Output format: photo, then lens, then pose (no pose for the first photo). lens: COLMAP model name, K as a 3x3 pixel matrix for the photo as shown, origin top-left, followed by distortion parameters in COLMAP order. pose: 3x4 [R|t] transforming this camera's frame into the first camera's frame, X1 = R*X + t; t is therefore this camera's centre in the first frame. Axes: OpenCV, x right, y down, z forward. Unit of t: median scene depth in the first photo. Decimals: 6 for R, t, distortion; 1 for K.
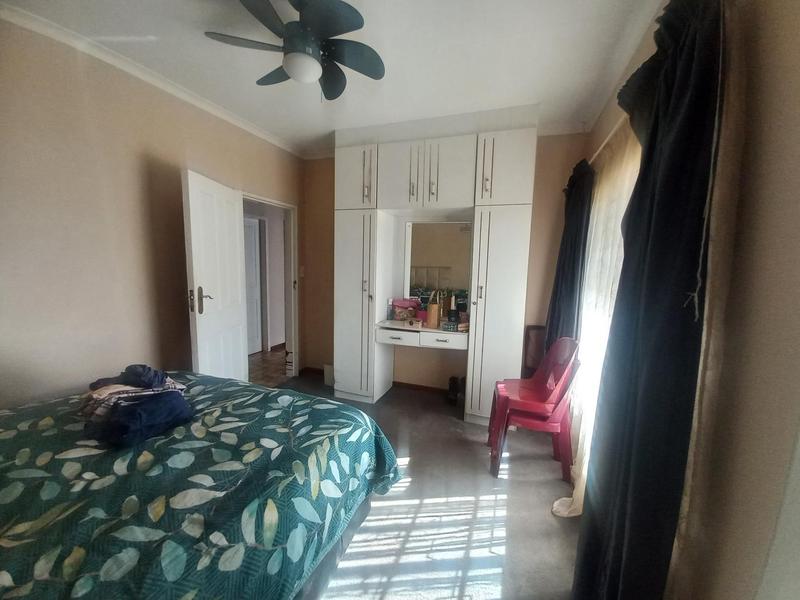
lens RADIAL K [[318.1, 0, 410.4], [0, 318.1, 296.0], [0, 0, 1]] dist [0.000558, 0.000115]
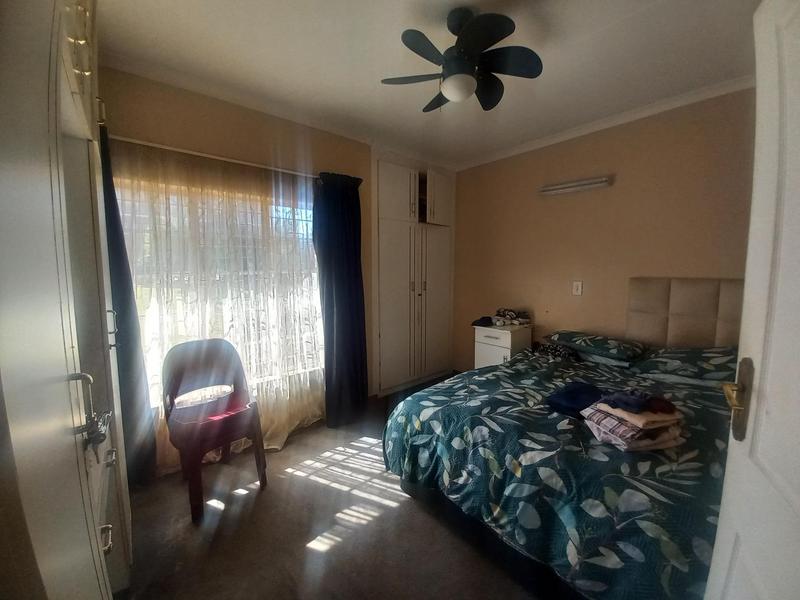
lens RADIAL K [[318.1, 0, 410.4], [0, 318.1, 296.0], [0, 0, 1]] dist [0.000558, 0.000115]
pose [[-0.863199, -0.069564, 0.500048, -0.758827], [0.032863, 0.980619, 0.193148, -0.228900], [-0.503793, 0.183158, -0.844183, 2.044272]]
